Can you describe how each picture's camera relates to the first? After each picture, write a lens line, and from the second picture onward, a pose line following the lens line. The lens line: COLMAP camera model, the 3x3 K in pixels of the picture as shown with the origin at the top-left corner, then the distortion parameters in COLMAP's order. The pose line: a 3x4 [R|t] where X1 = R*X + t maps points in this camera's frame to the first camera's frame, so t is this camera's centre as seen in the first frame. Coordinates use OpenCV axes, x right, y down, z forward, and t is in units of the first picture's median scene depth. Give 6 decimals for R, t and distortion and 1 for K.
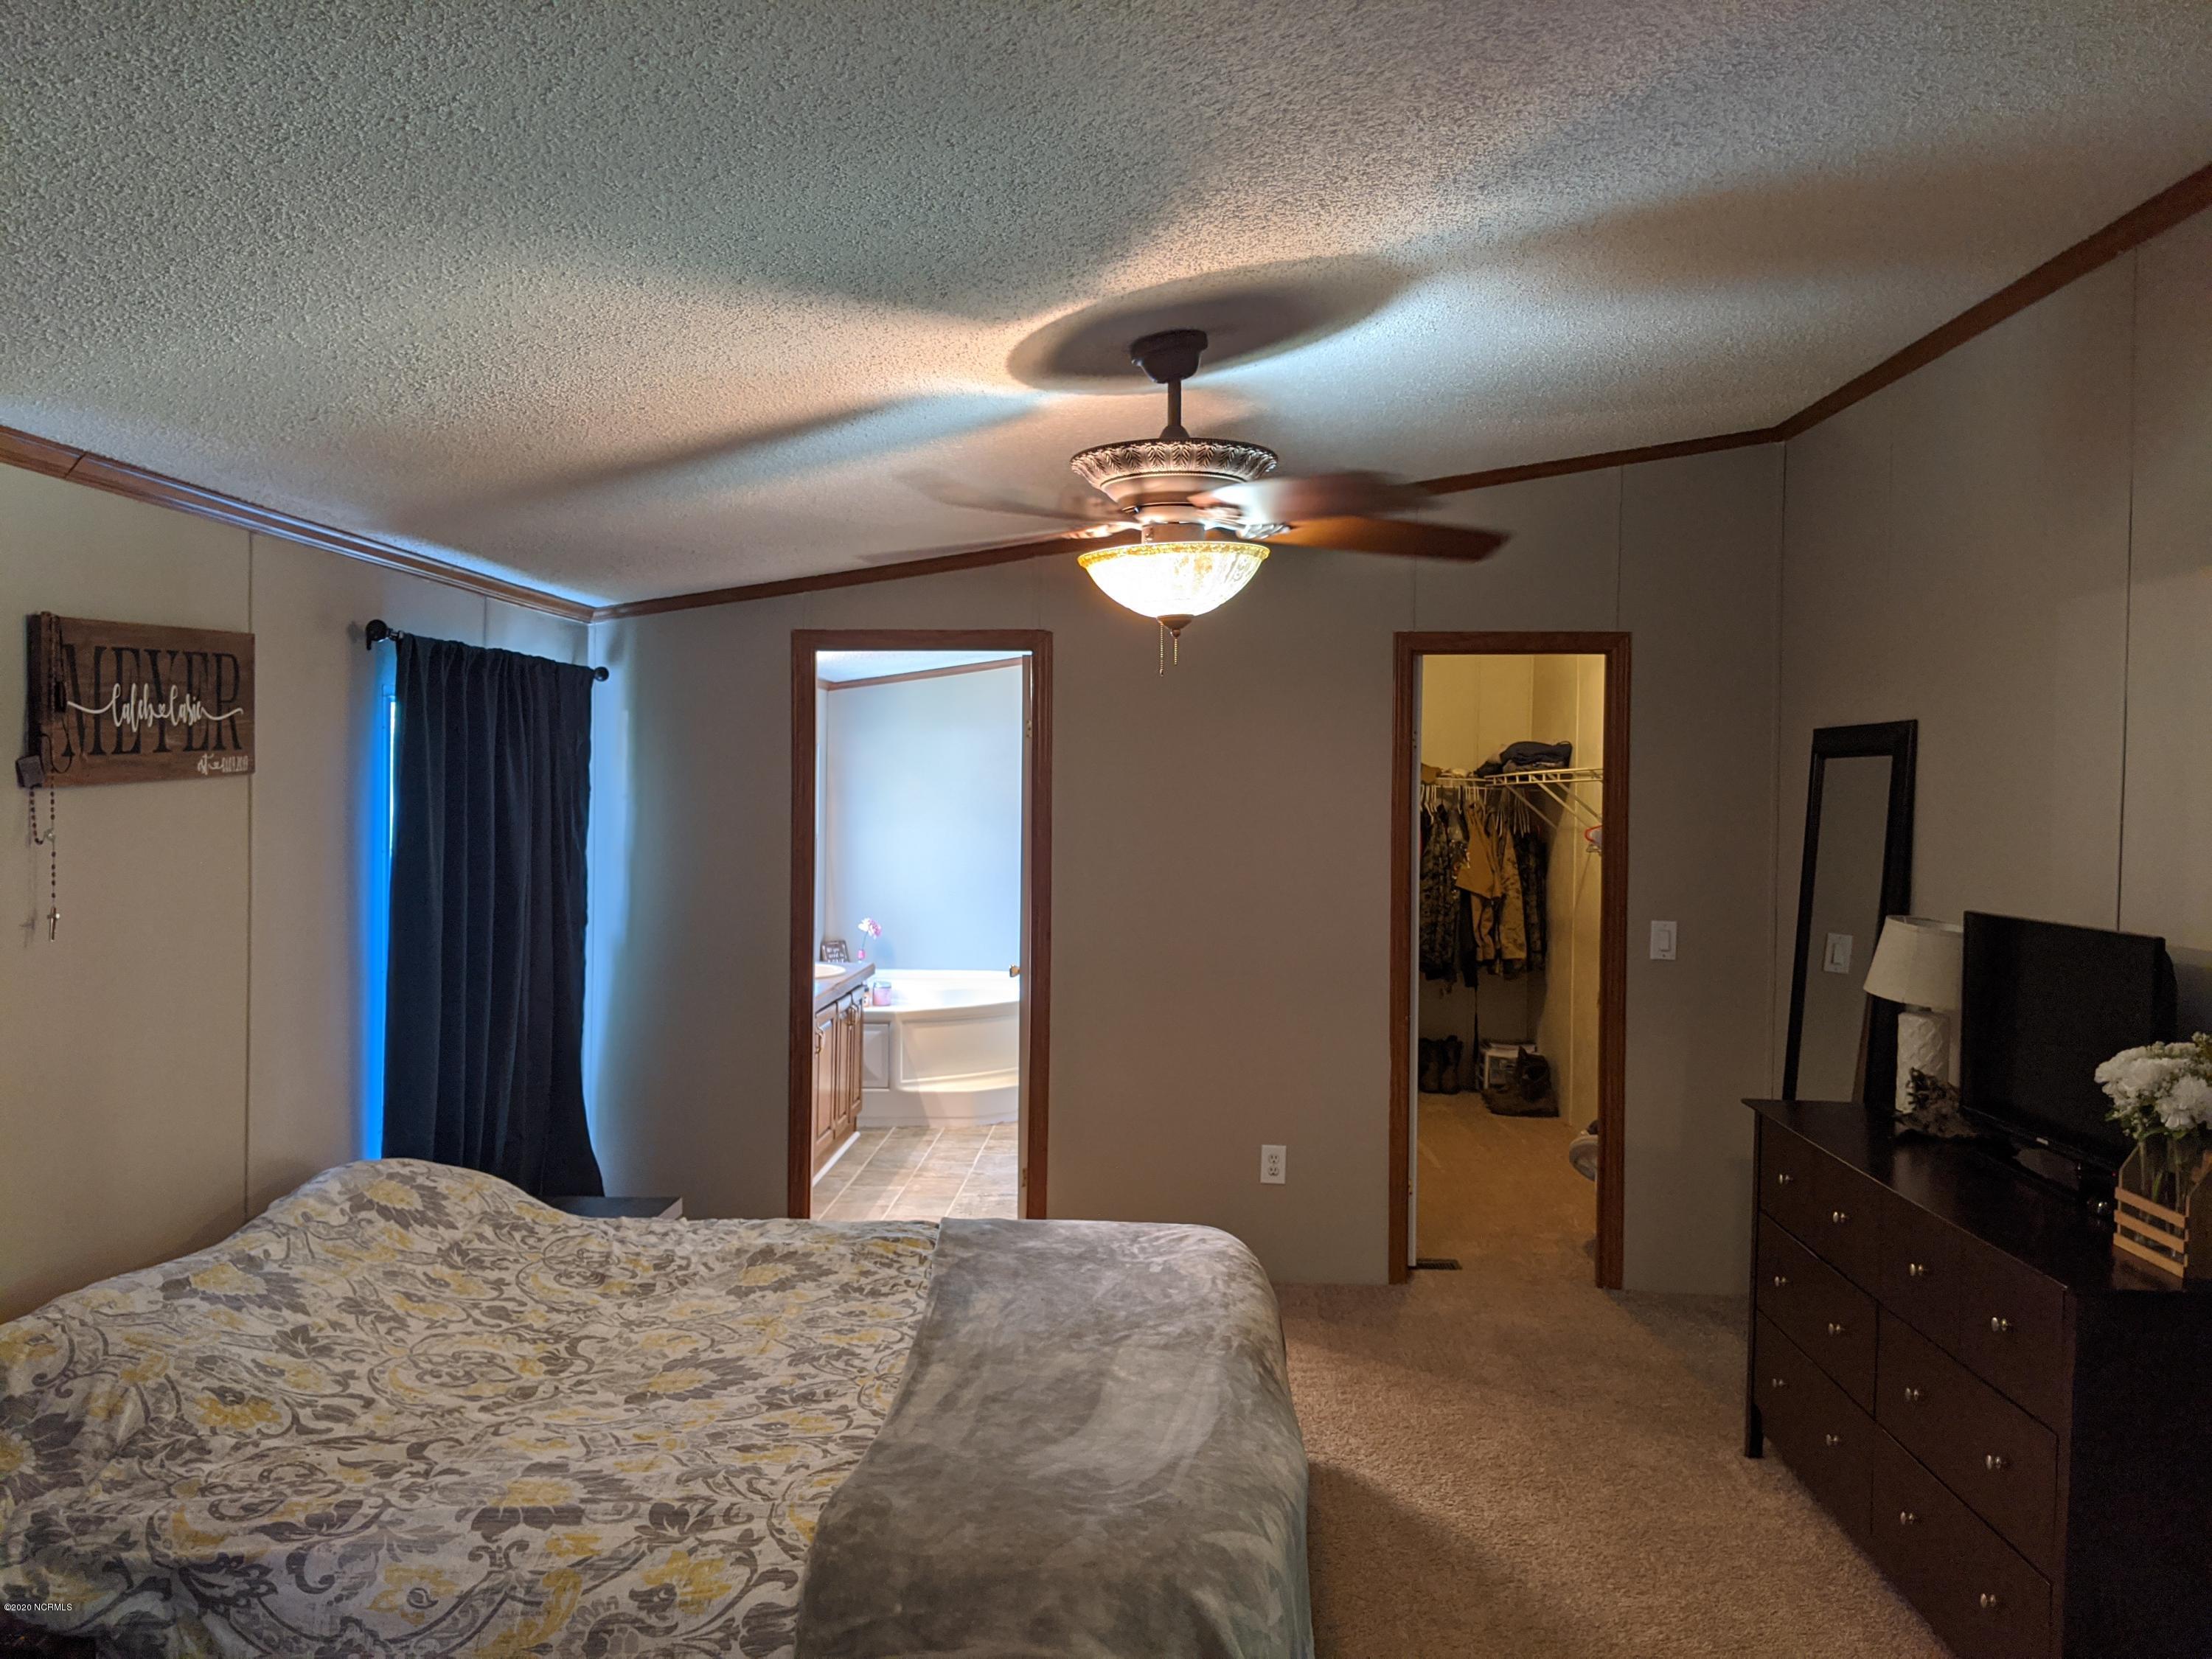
lens RADIAL K [[1780.0, 0, 1088.8], [0, 1780.0, 830.8], [0, 0, 1]] dist [0.064843, -0.122458]
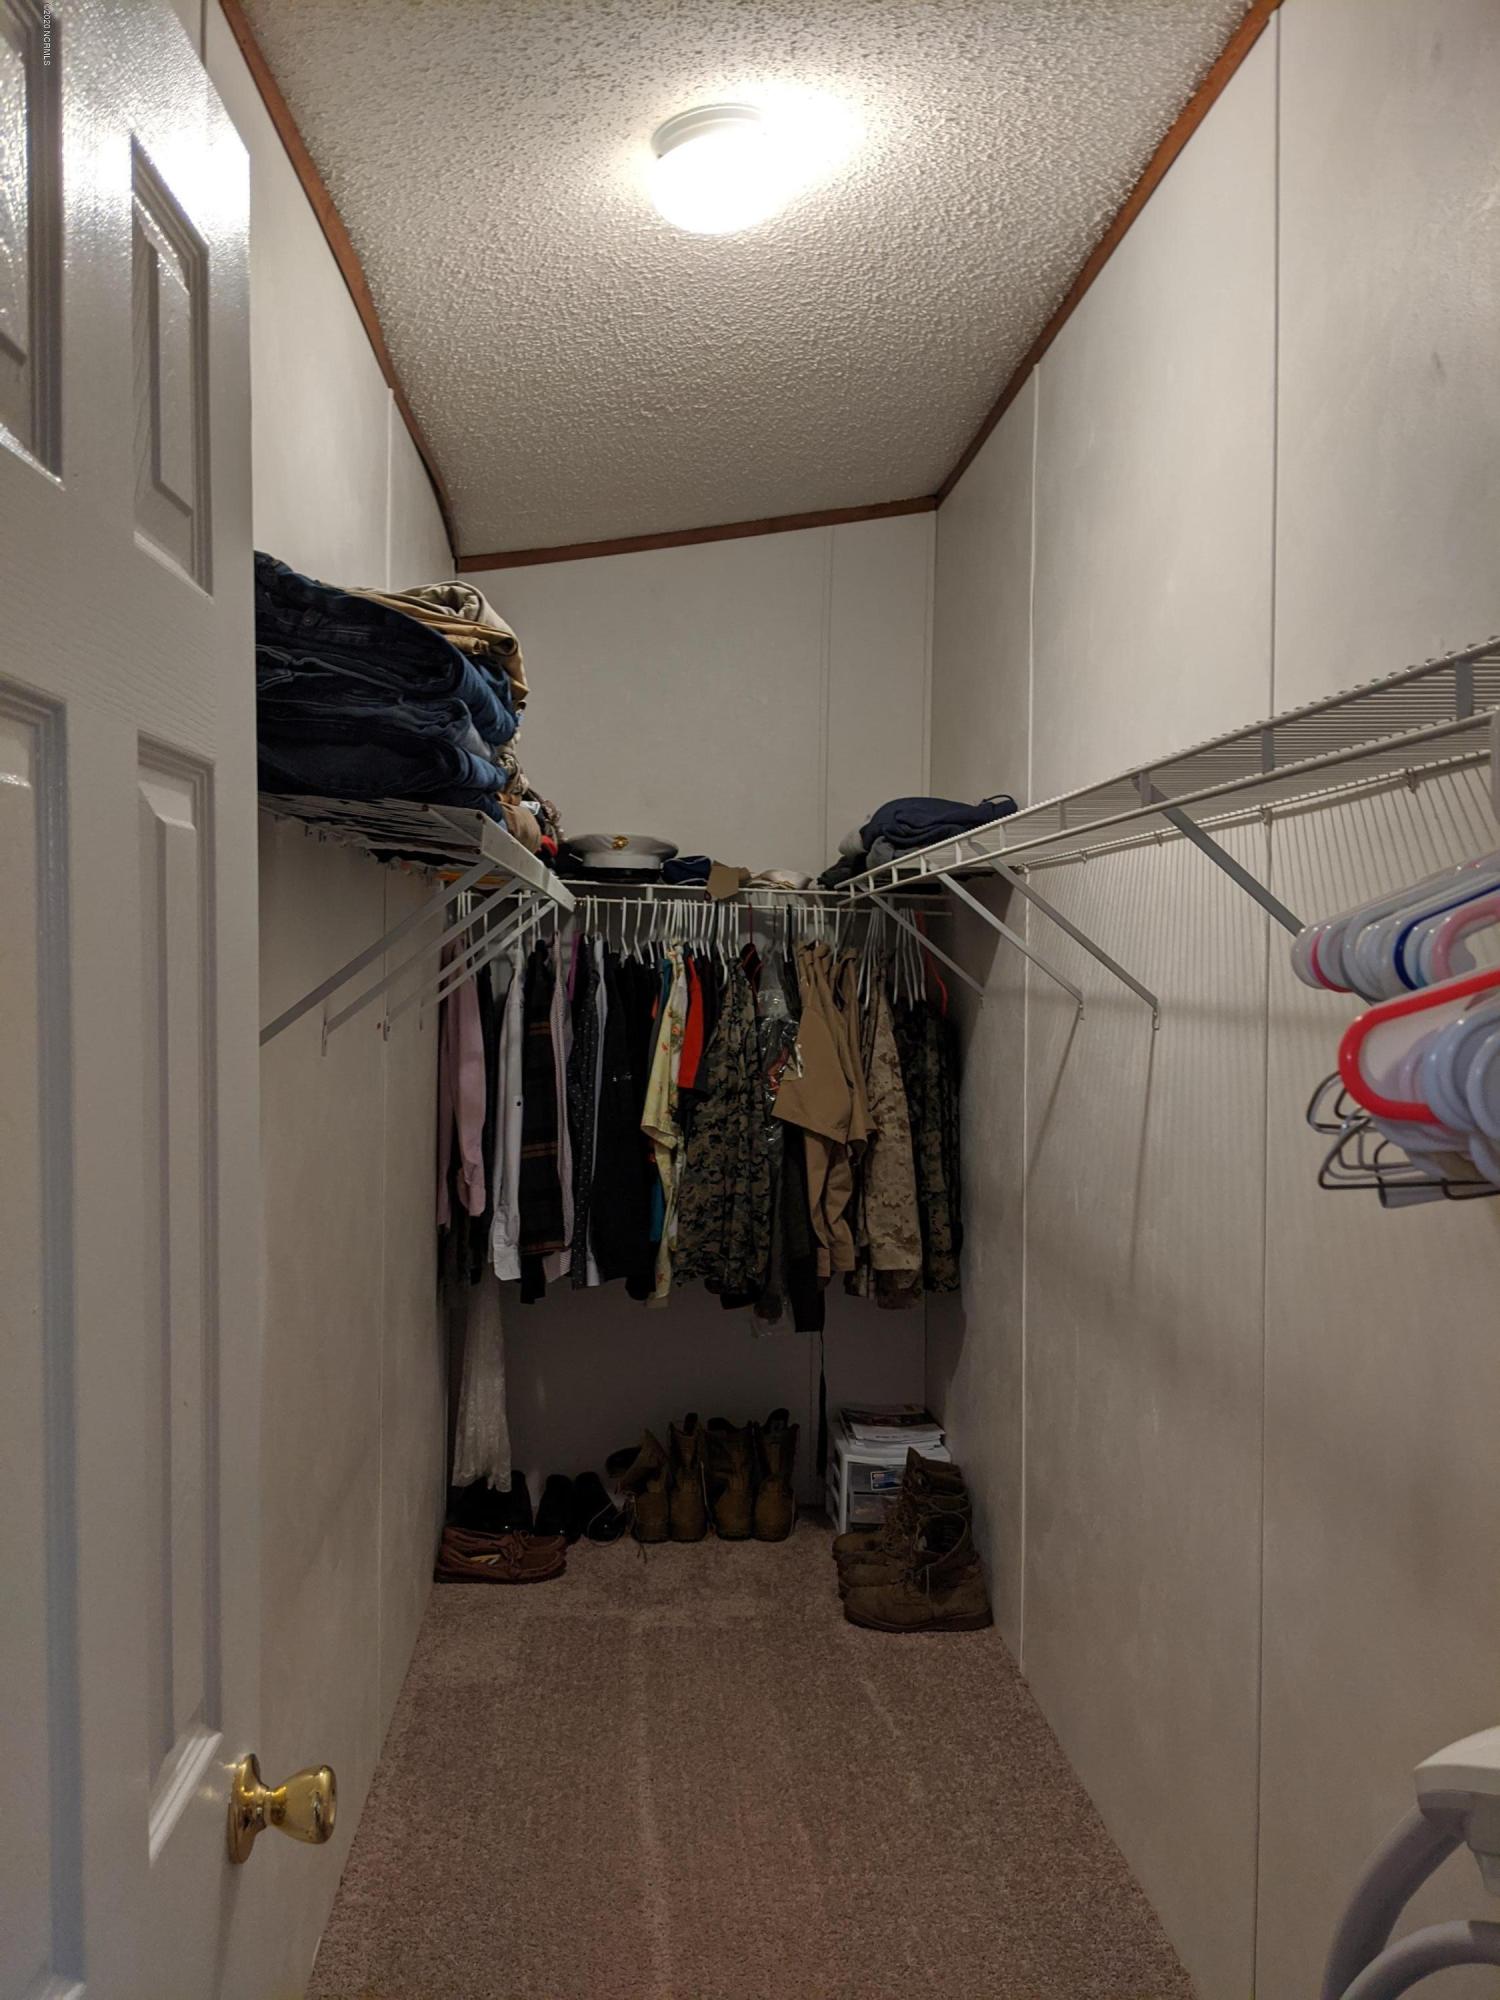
lens RADIAL K [[1609.4, 0, 757.1], [0, 1609.4, 1000.3], [0, 0, 1]] dist [0.064843, -0.122458]
pose [[0.990937, -0.012642, 0.133732, 0.131745], [0.011043, 0.999859, 0.012690, -0.004415], [-0.133874, -0.011098, 0.990936, 0.528021]]
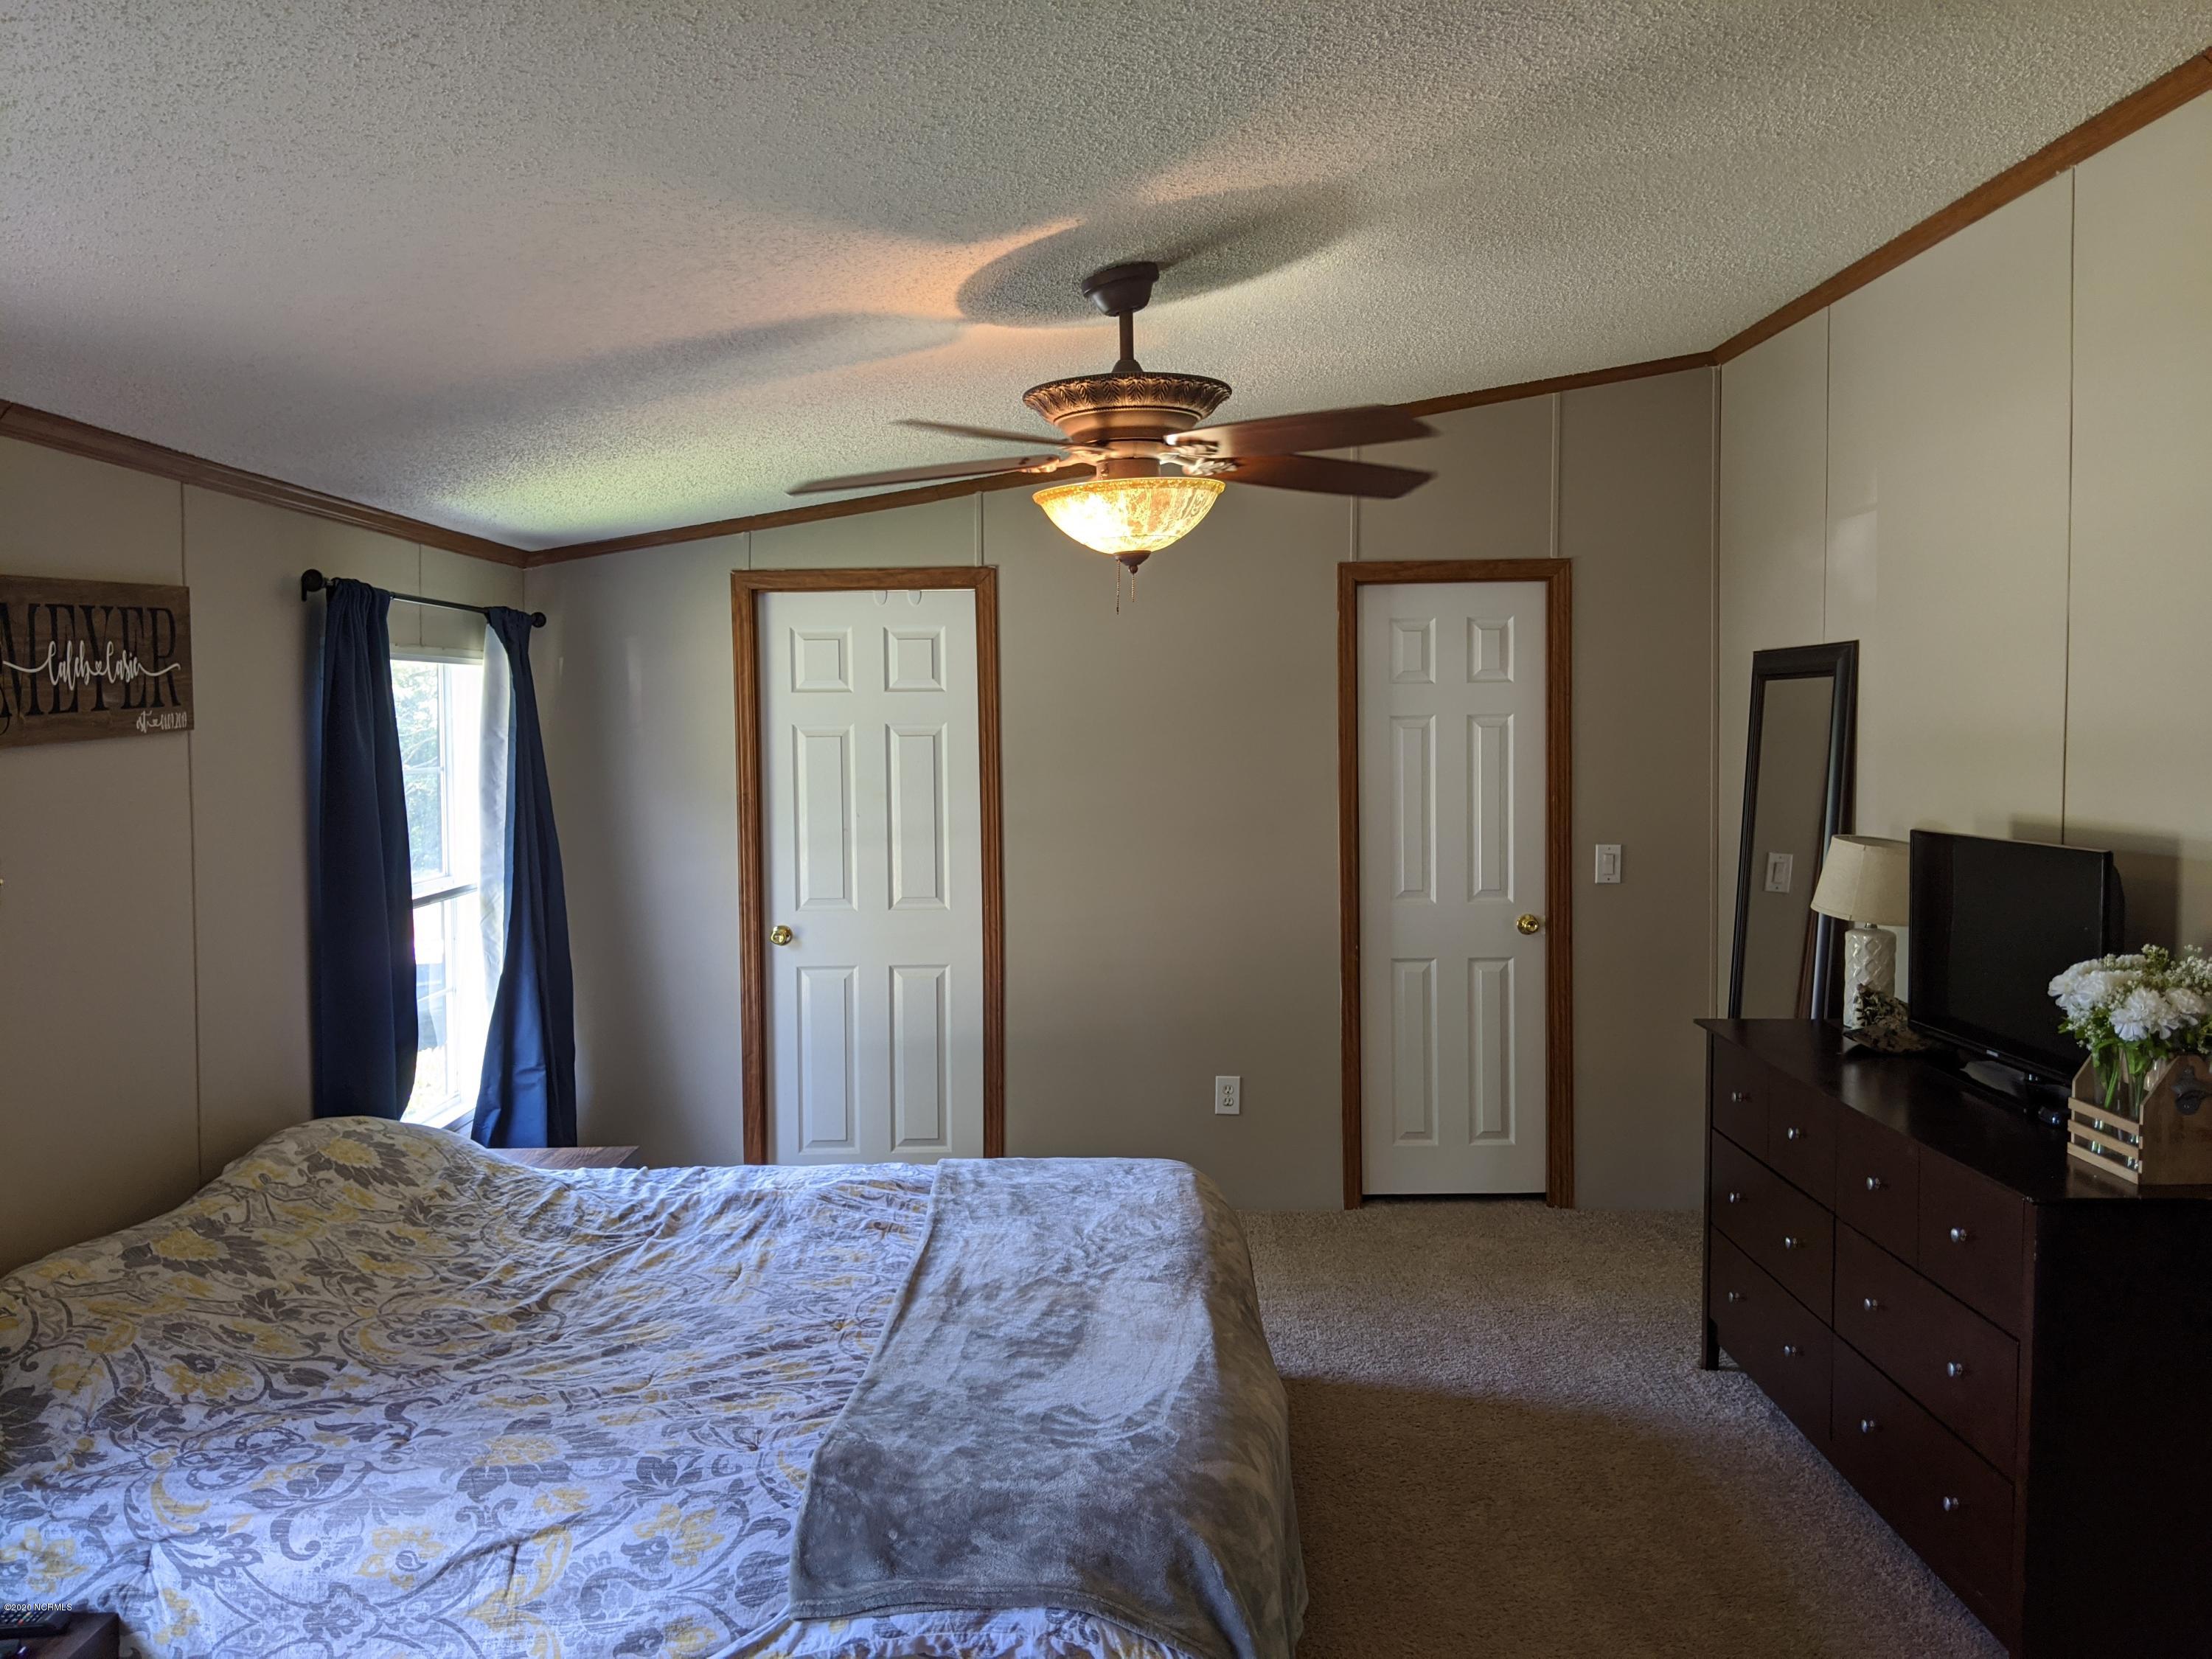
lens RADIAL K [[1780.0, 0, 1089.5], [0, 1780.0, 811.8], [0, 0, 1]] dist [0.064843, -0.122458]
pose [[0.999068, -0.023053, 0.036488, -0.018318], [0.022098, 0.999408, 0.026355, -0.003008], [-0.037074, -0.025524, 0.998986, 0.004497]]
